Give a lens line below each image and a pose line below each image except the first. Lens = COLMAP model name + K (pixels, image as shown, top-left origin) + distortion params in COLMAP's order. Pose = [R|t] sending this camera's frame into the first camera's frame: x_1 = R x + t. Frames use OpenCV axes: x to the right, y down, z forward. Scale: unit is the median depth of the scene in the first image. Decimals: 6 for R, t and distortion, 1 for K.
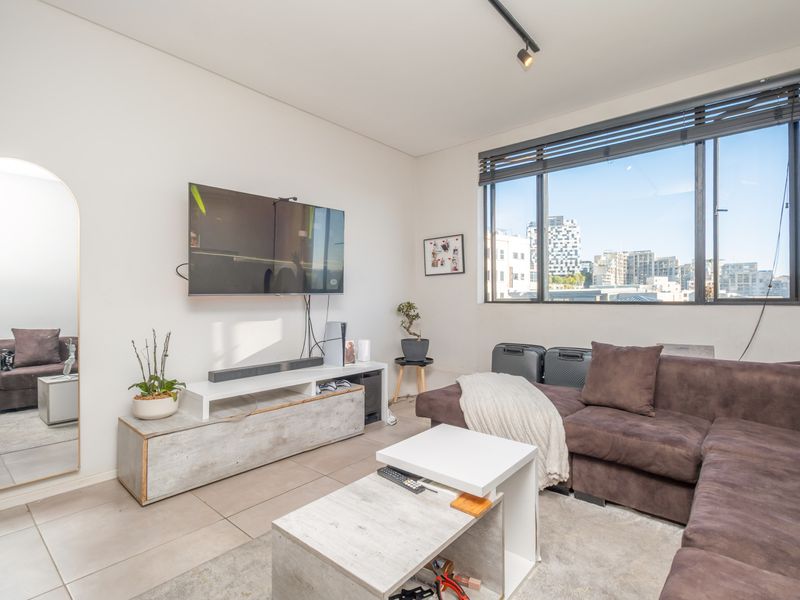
lens RADIAL K [[401.7, 0, 413.4], [0, 401.7, 292.4], [0, 0, 1]] dist [0.024582, -0.010378]
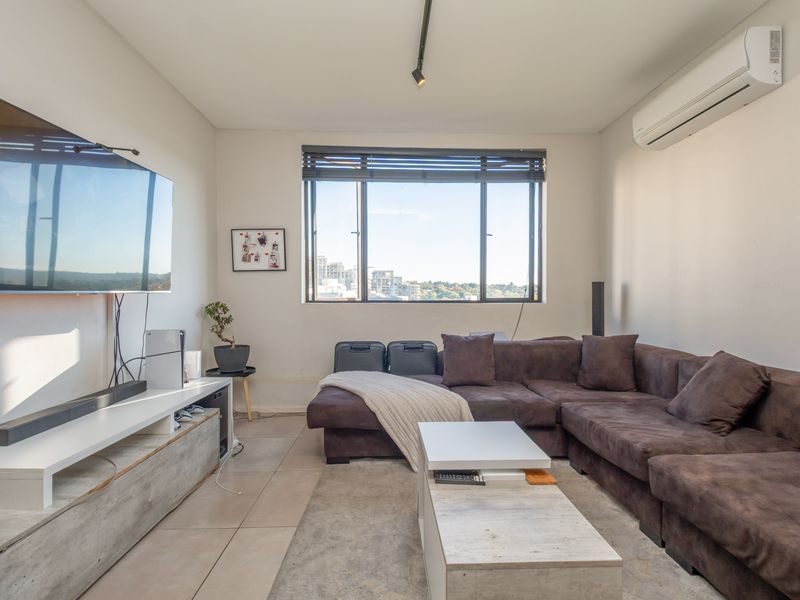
lens RADIAL K [[401.7, 0, 395.2], [0, 401.7, 295.7], [0, 0, 1]] dist [0.024582, -0.010378]
pose [[0.747432, 0.003366, 0.664329, -0.330465], [-0.010482, 0.999922, 0.006728, 0.000682], [-0.664255, -0.011992, 0.747410, 0.147075]]
